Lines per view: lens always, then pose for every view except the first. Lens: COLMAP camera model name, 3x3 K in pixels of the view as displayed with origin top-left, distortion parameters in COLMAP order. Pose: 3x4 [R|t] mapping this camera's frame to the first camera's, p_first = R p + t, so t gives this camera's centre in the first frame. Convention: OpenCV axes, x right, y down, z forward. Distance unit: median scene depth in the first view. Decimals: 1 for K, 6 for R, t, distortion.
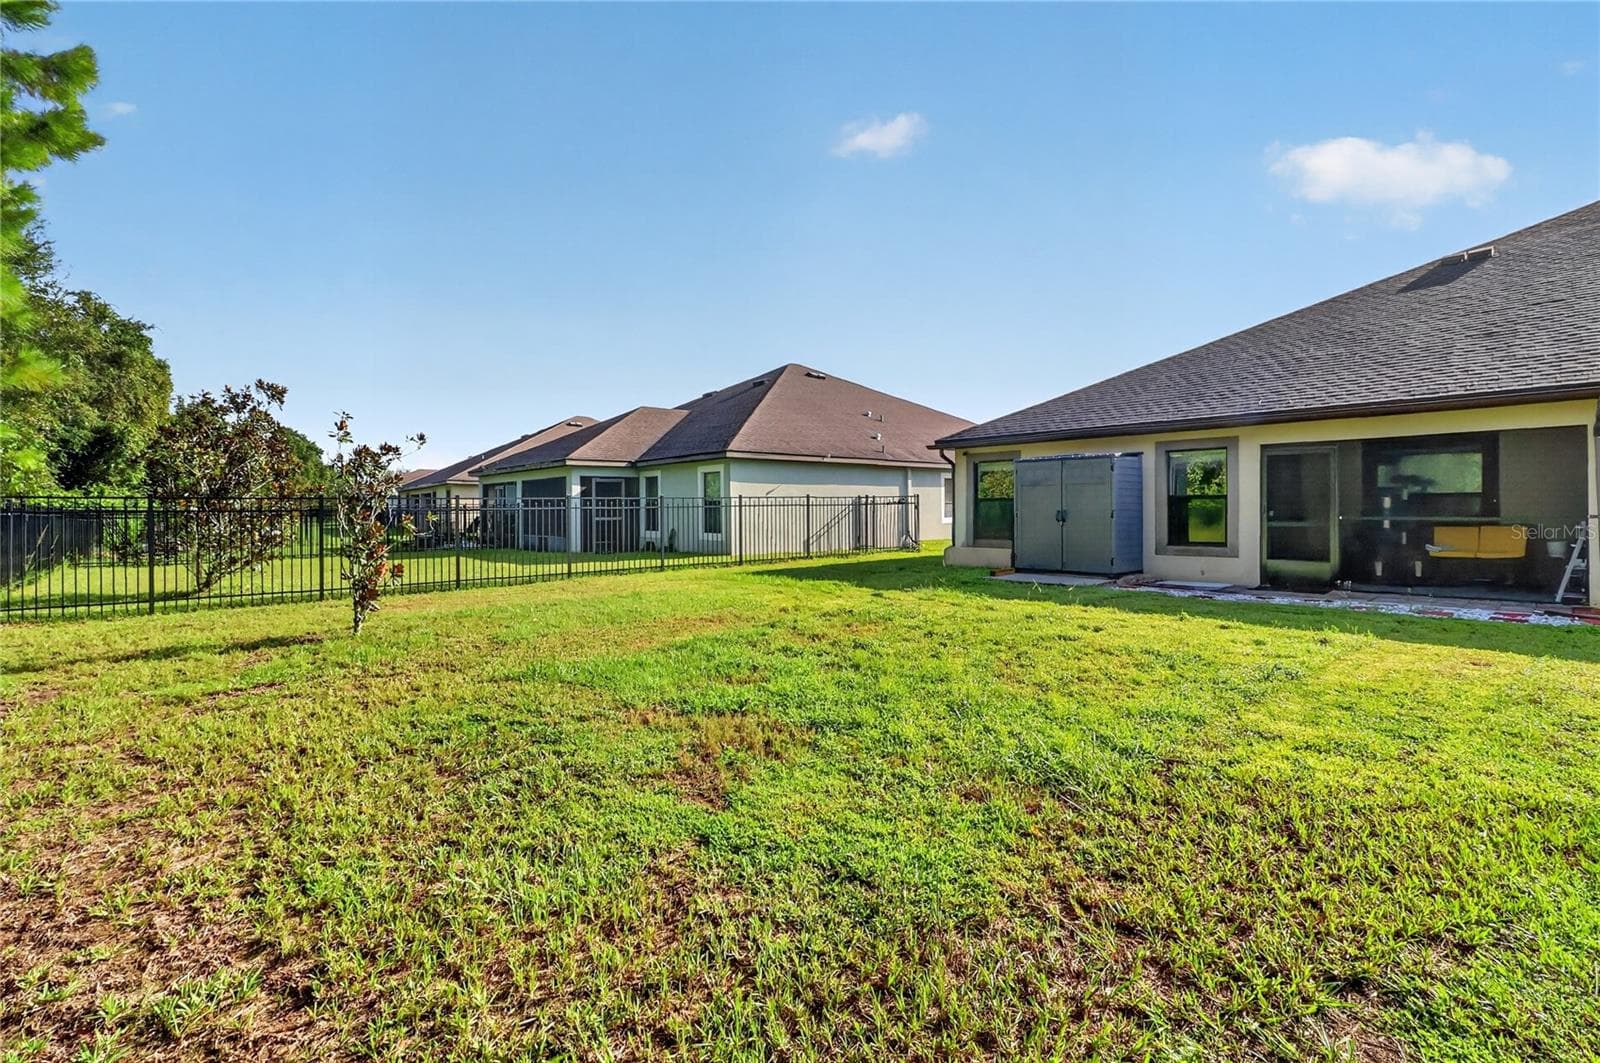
lens RADIAL K [[713.2, 0, 802.5], [0, 713.2, 516.3], [0, 0, 1]] dist [0.002635, 0.000286]
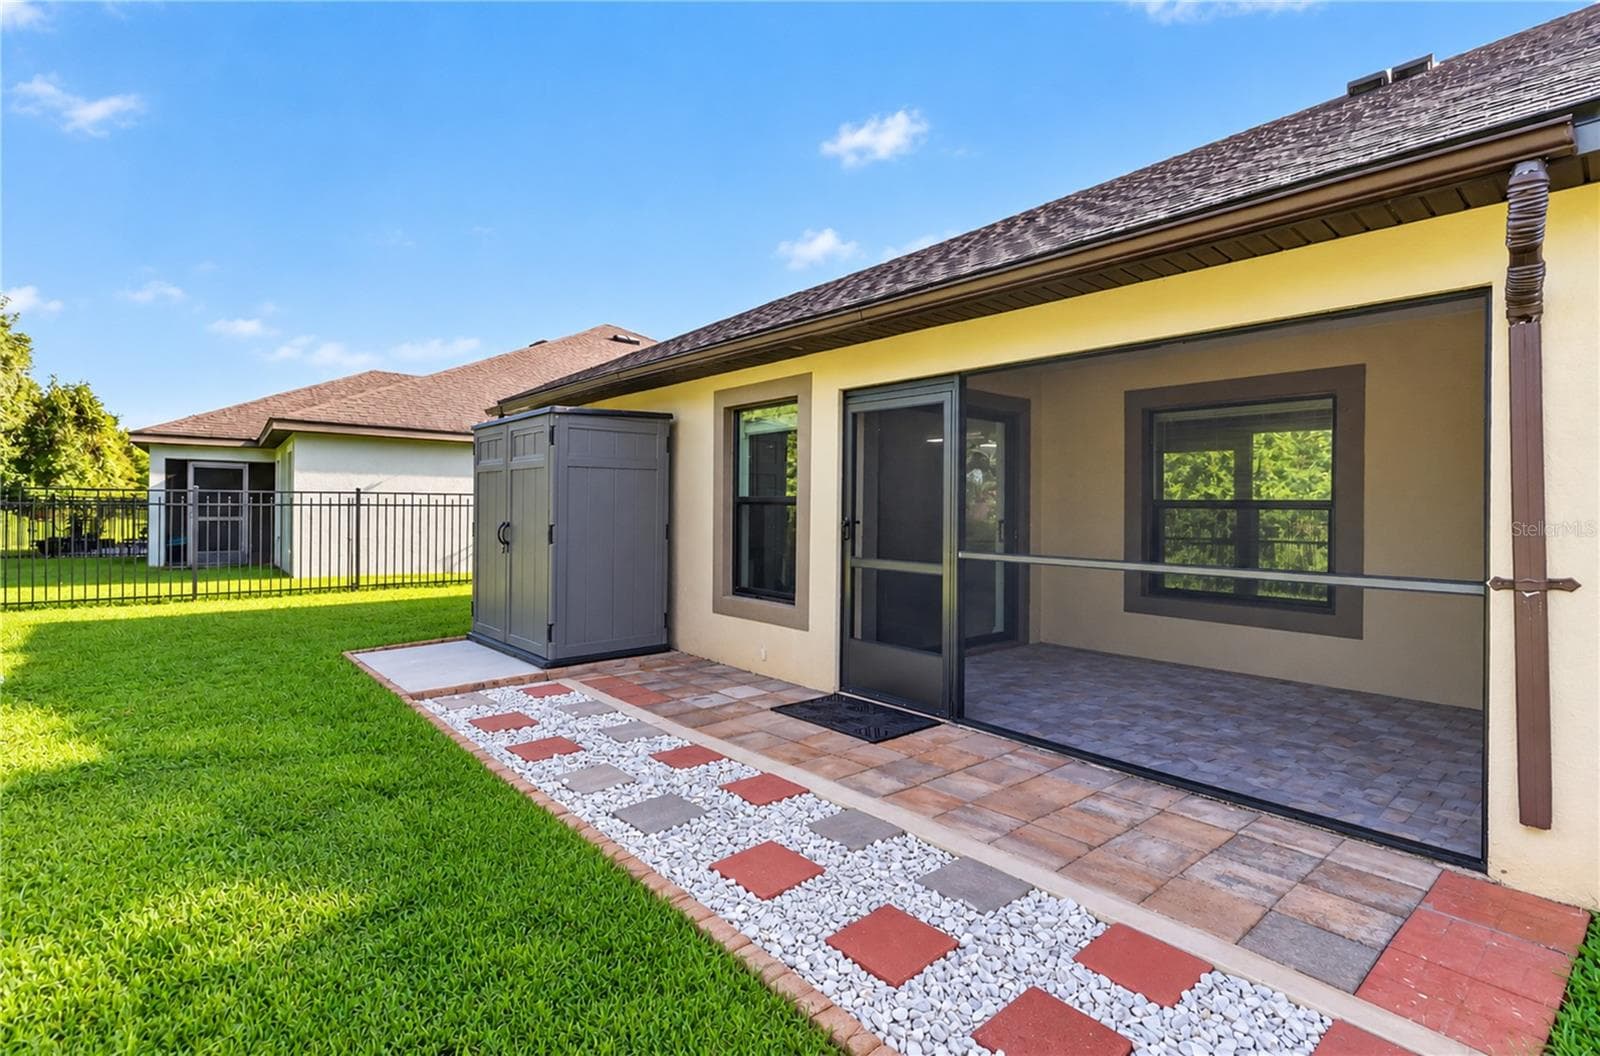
lens RADIAL K [[748.9, 0, 789.8], [0, 748.9, 507.4], [0, 0, 1]] dist [0.001945, 0.000408]
pose [[0.999061, 0.022597, 0.036957, 0.366243], [-0.021909, 0.999581, -0.018910, -0.009319], [-0.037369, 0.018083, 0.999138, 0.322586]]
